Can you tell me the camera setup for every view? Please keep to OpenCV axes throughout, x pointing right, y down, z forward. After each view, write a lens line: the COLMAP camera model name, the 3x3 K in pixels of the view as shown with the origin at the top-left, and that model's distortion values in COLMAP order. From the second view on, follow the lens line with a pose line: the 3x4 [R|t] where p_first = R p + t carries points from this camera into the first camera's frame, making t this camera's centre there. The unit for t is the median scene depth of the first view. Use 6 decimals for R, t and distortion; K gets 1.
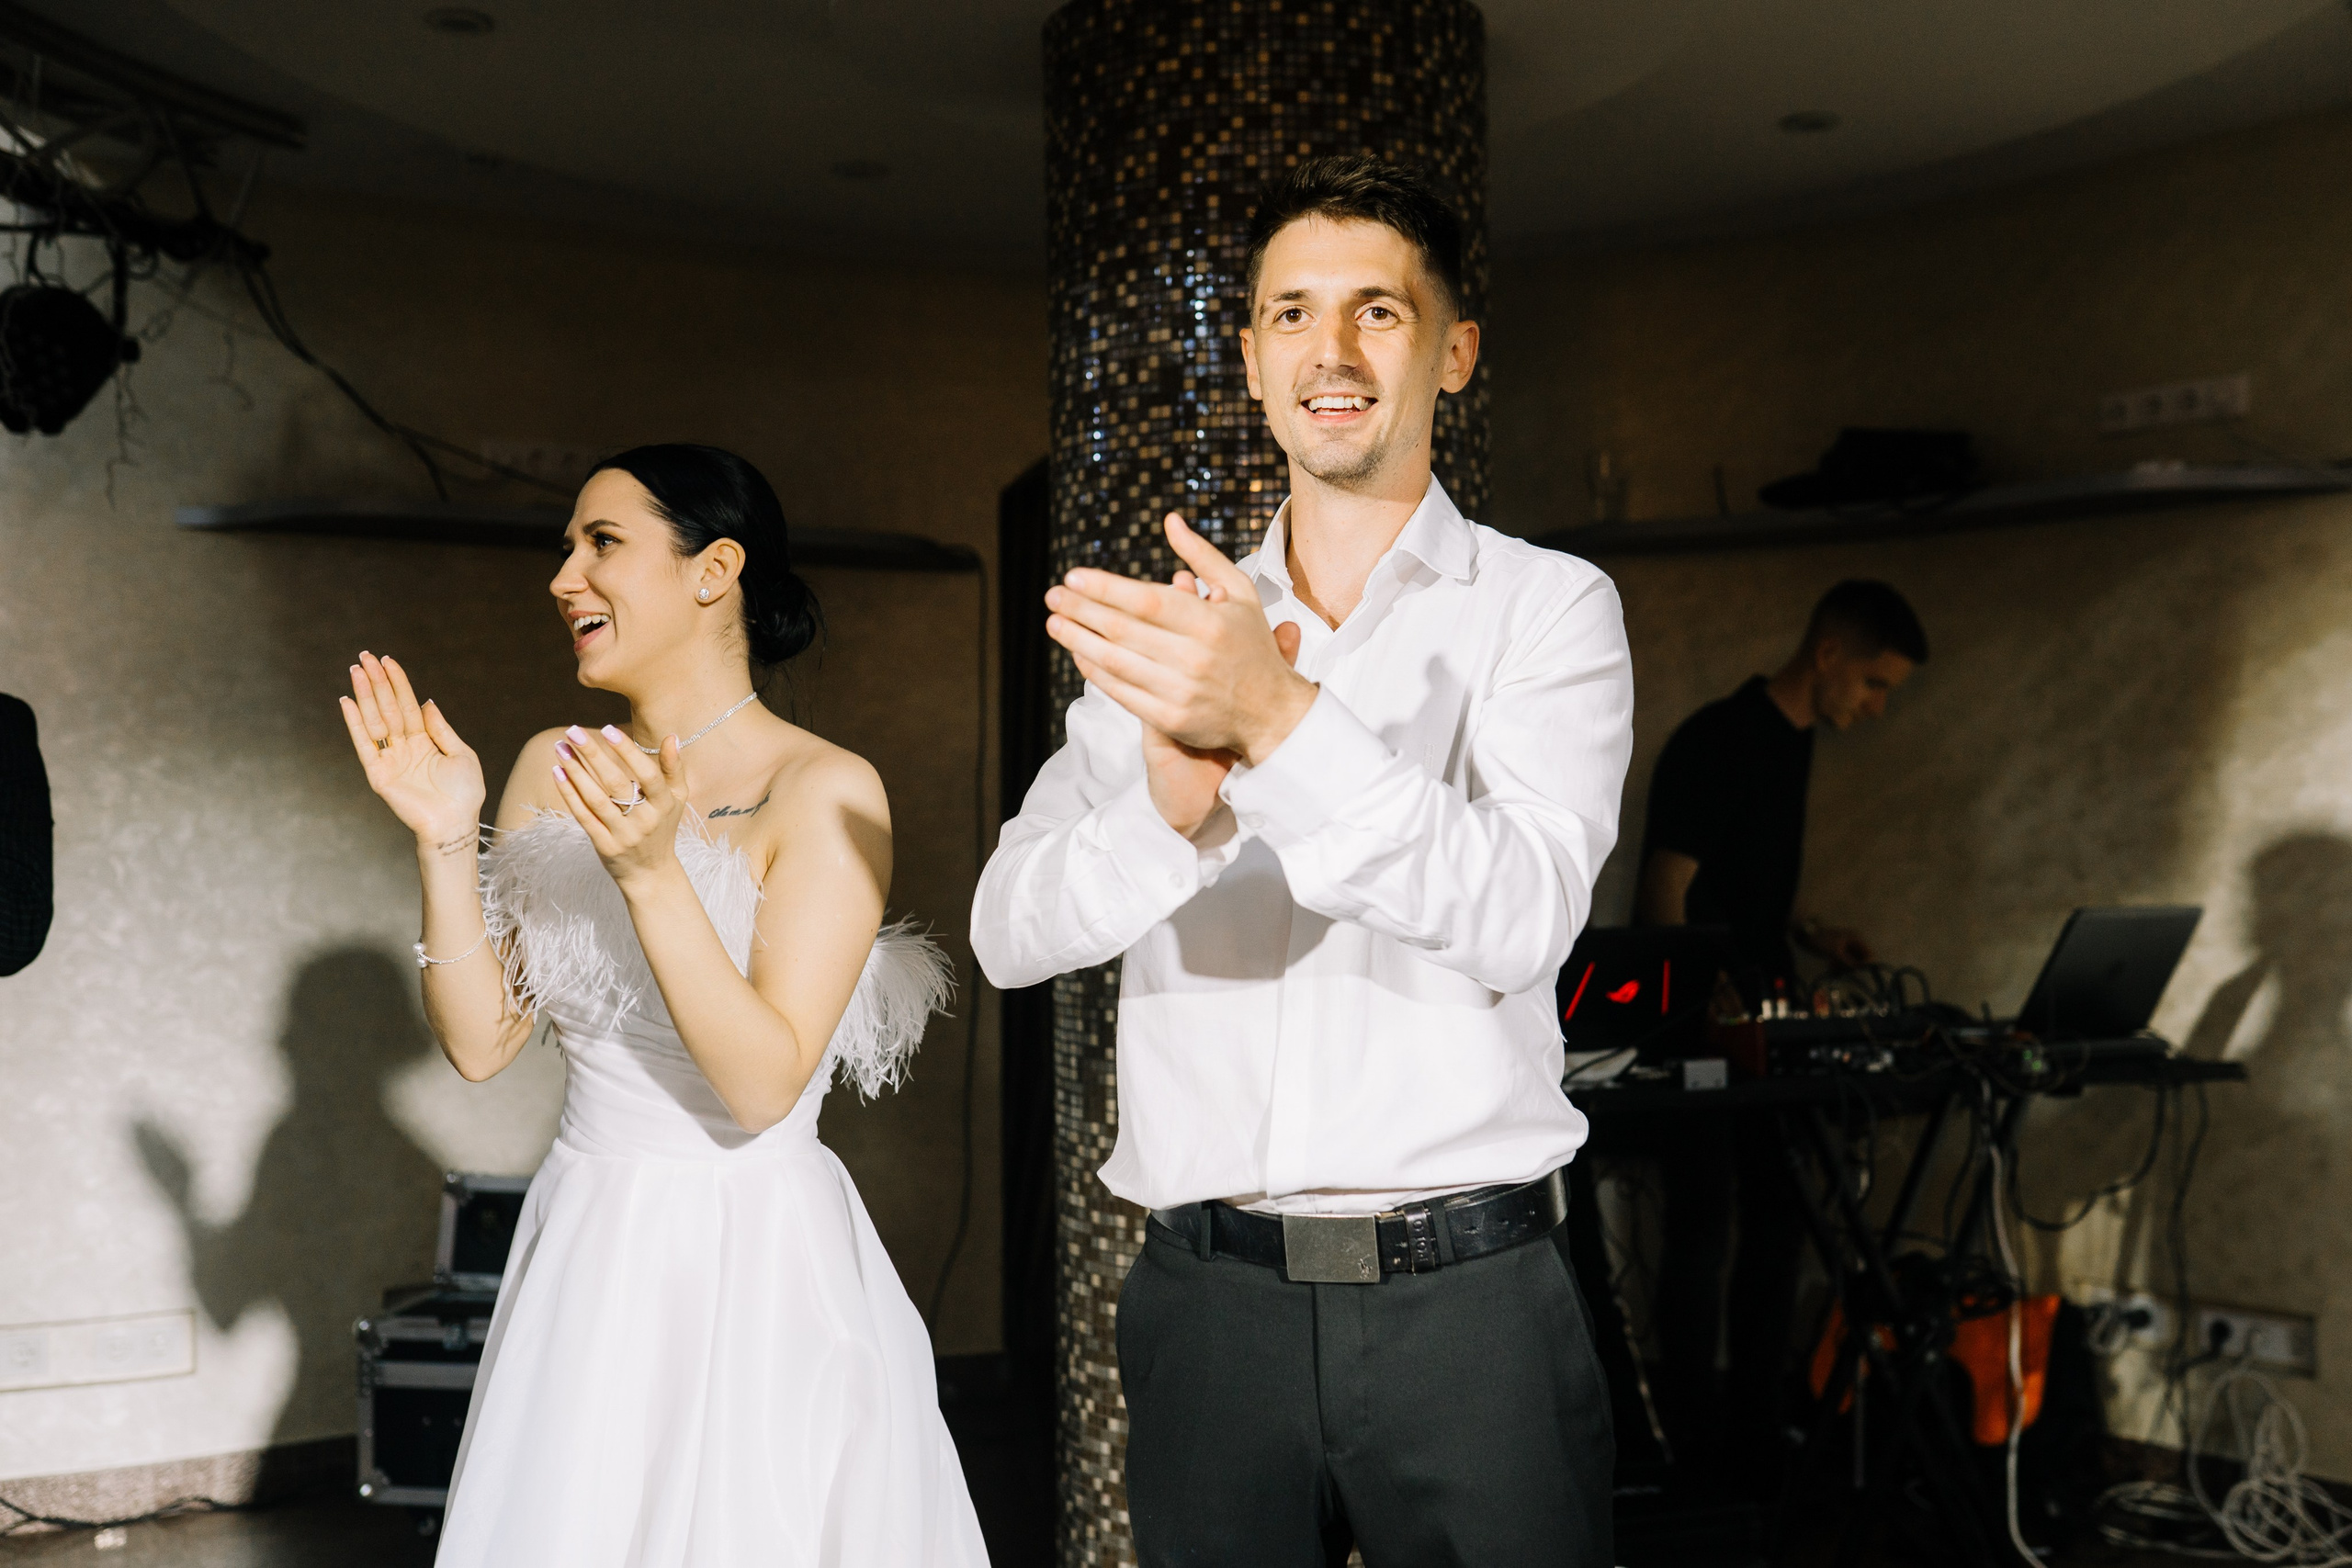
lens RADIAL K [[2339.4, 0, 1177.5], [0, 2339.4, 782.4], [0, 0, 1]] dist [-0.018277, 0.000000]
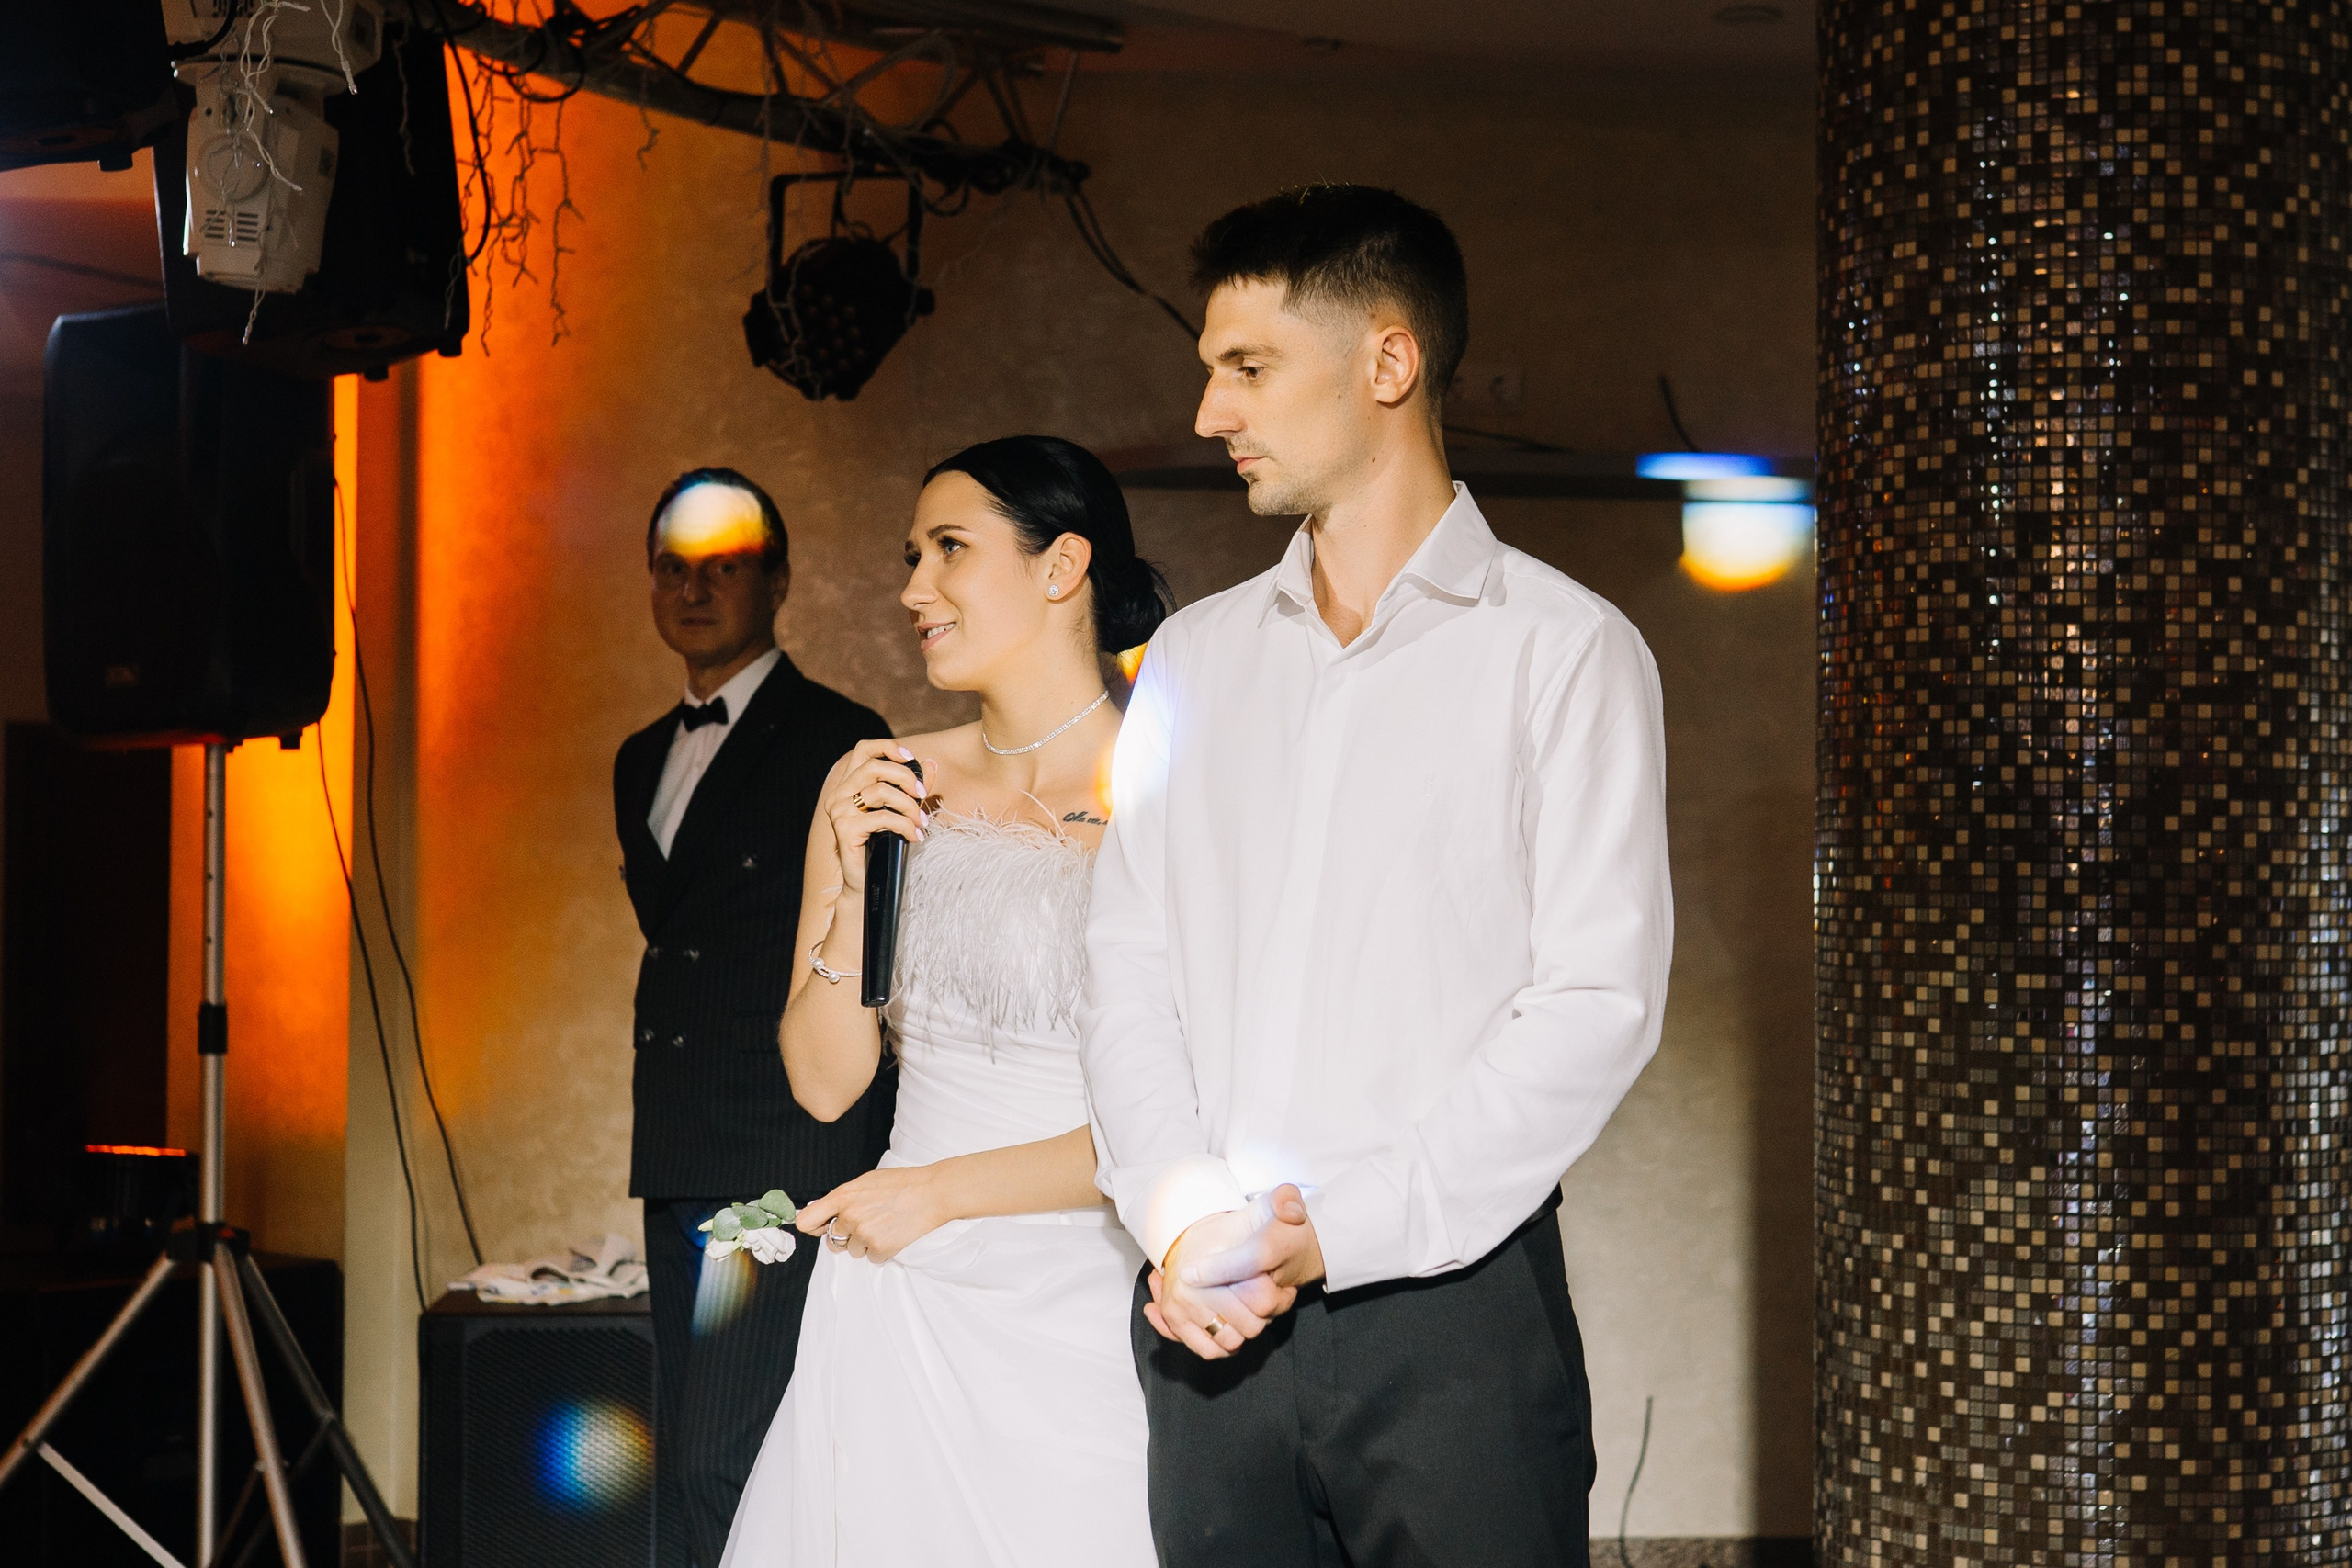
lens RADIAL K [[3321.5, 0, 1176.5], [0, 3321.5, 774.5], [0, 0, 1]] dist [0.008295, 0.000000]
pose [[0.906714, 0.007390, -0.421682, 0.255849], [-0.009114, 0.999956, -0.002073, 0.000615], [0.421649, 0.005723, 0.906741, -0.180944]]
